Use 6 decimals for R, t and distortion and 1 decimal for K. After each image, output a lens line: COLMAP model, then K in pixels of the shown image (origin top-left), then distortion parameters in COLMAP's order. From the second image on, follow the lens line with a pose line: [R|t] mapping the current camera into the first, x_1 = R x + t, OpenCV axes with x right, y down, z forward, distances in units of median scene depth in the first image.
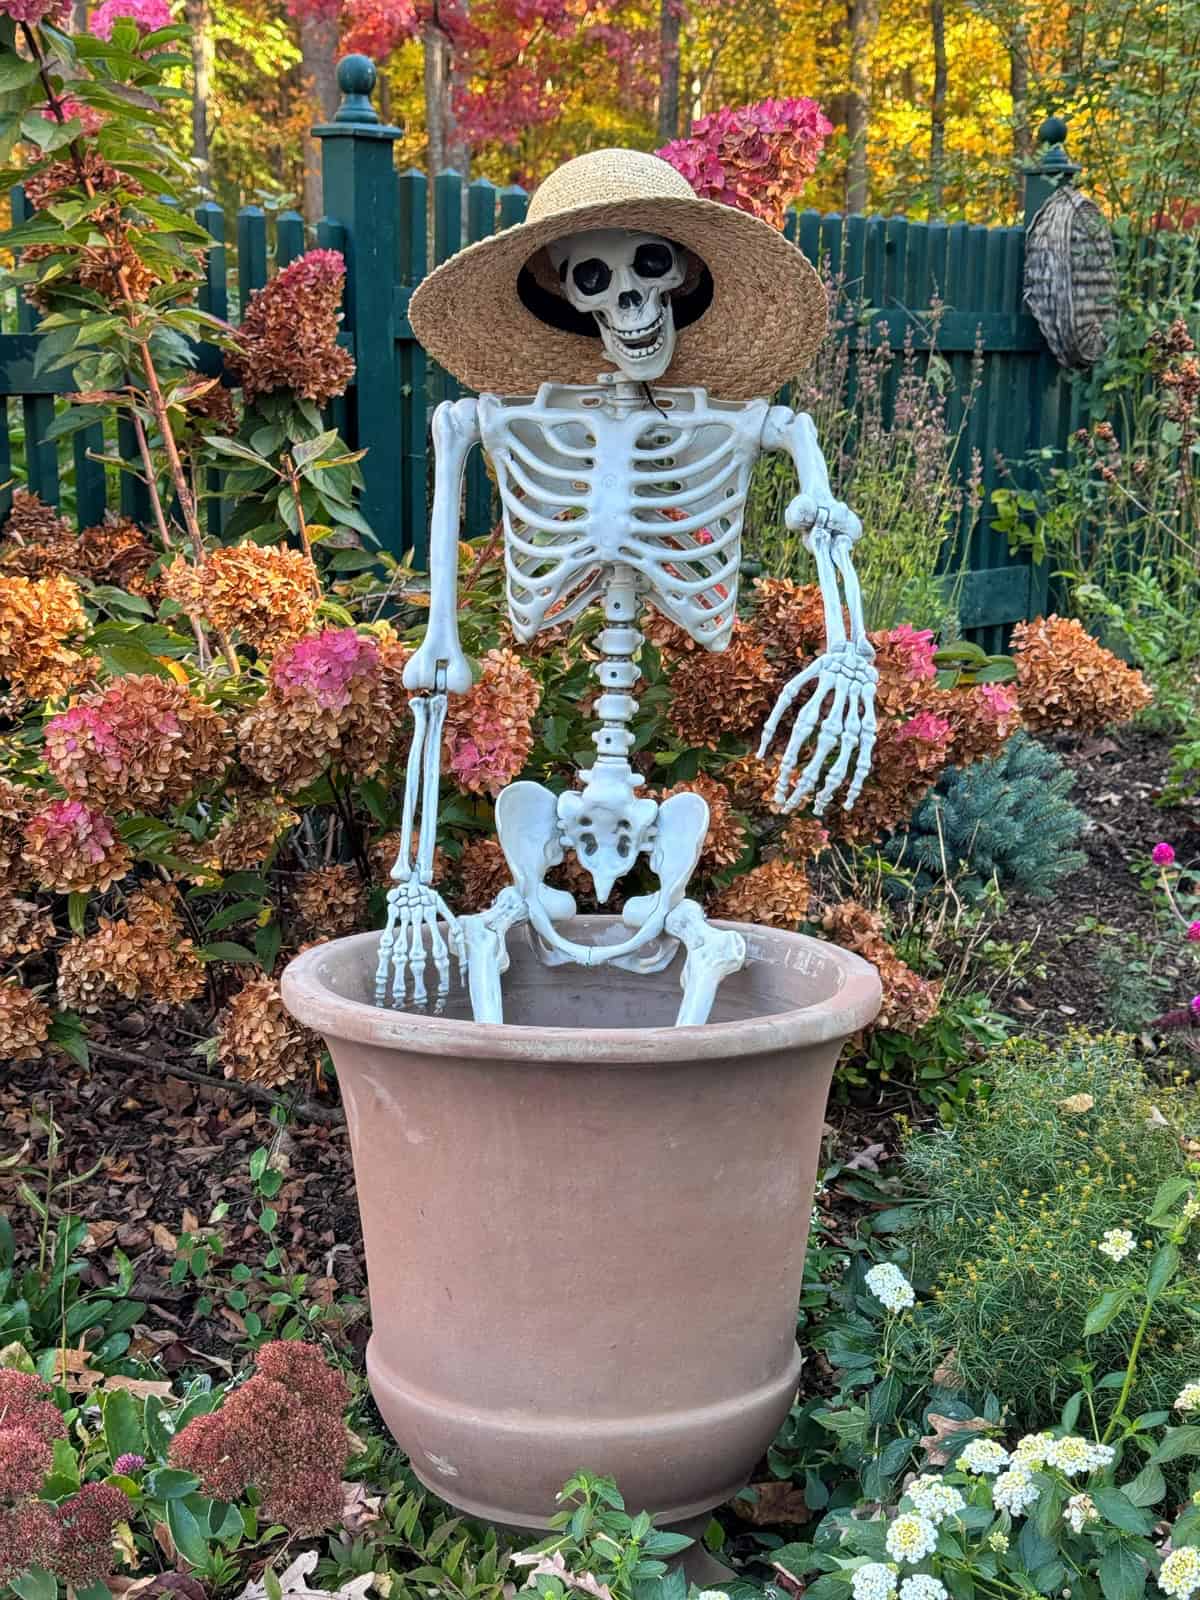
lens RADIAL K [[2258.7, 0, 600.0], [0, 2258.7, 800.0], [0, 0, 1]] dist [0.135492, -0.087945]
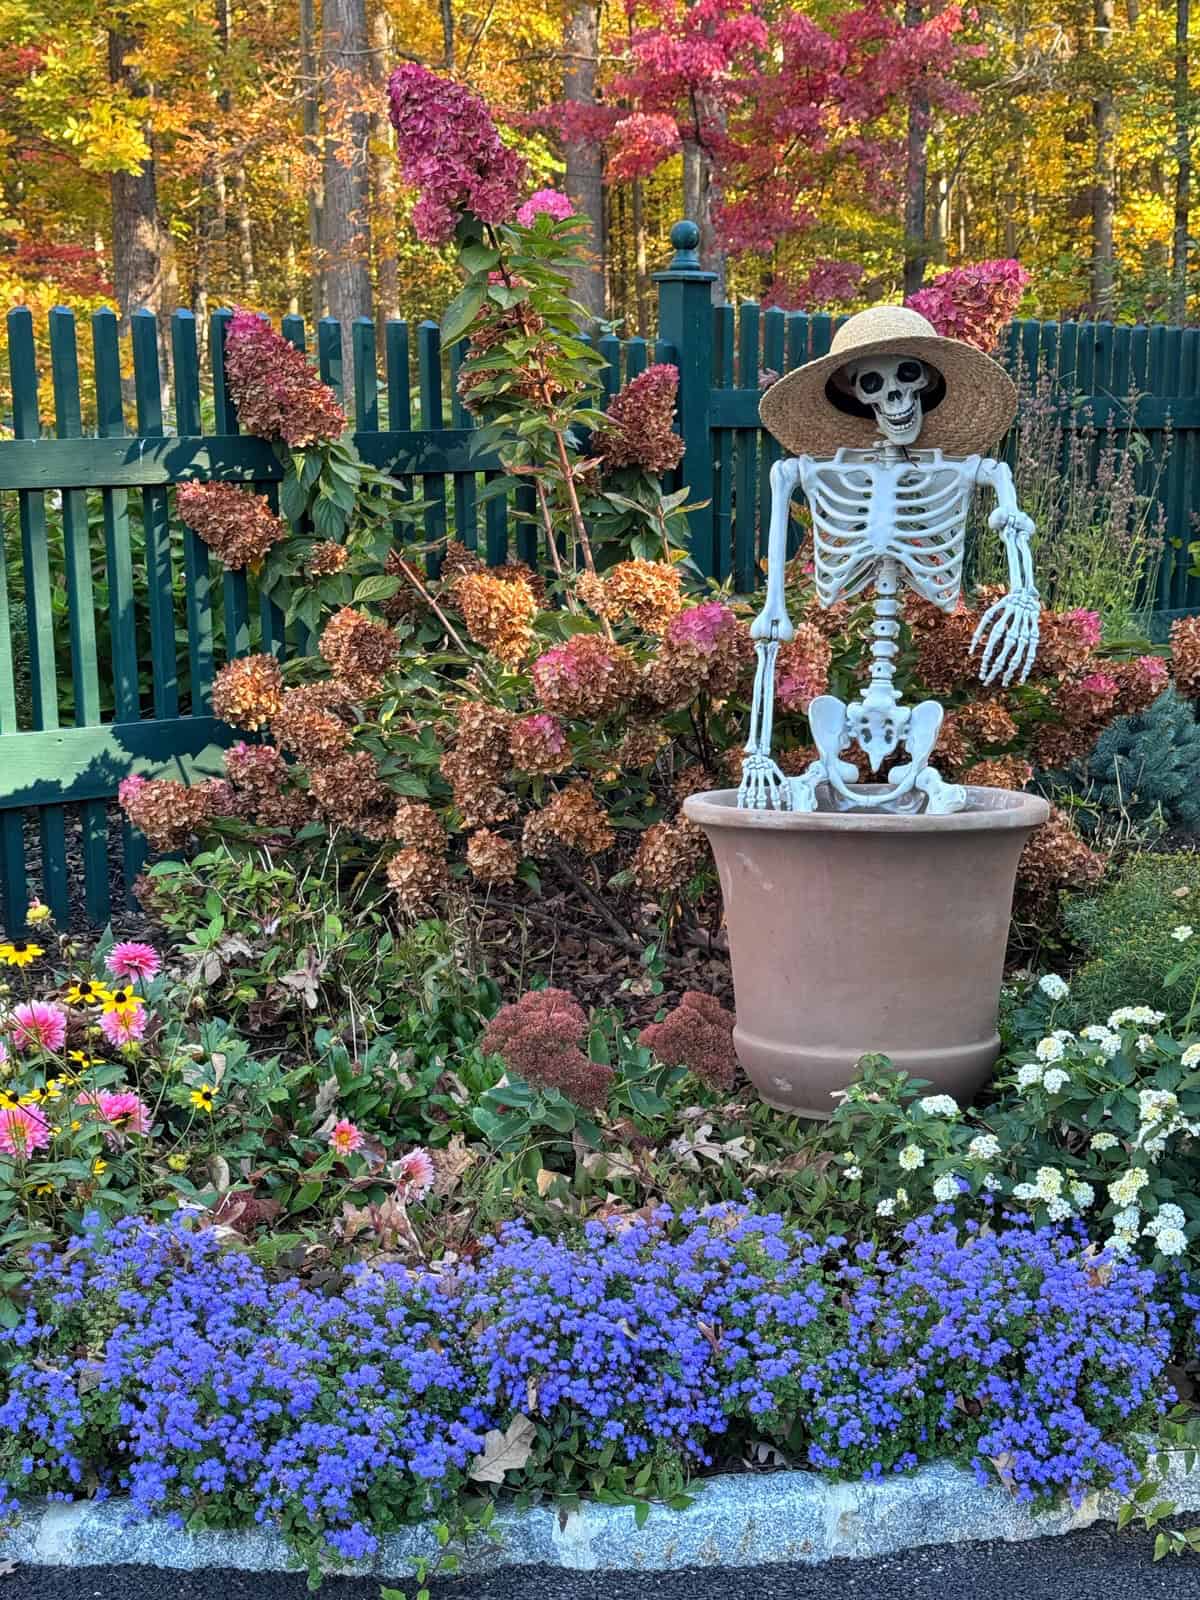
lens RADIAL K [[2258.7, 0, 600.0], [0, 2258.7, 800.0], [0, 0, 1]] dist [0.135492, -0.087945]
pose [[0.994230, 0.000473, -0.107267, -0.020373], [-0.004732, 0.999210, -0.039453, 0.126440], [0.107164, 0.039733, 0.993447, -0.591107]]
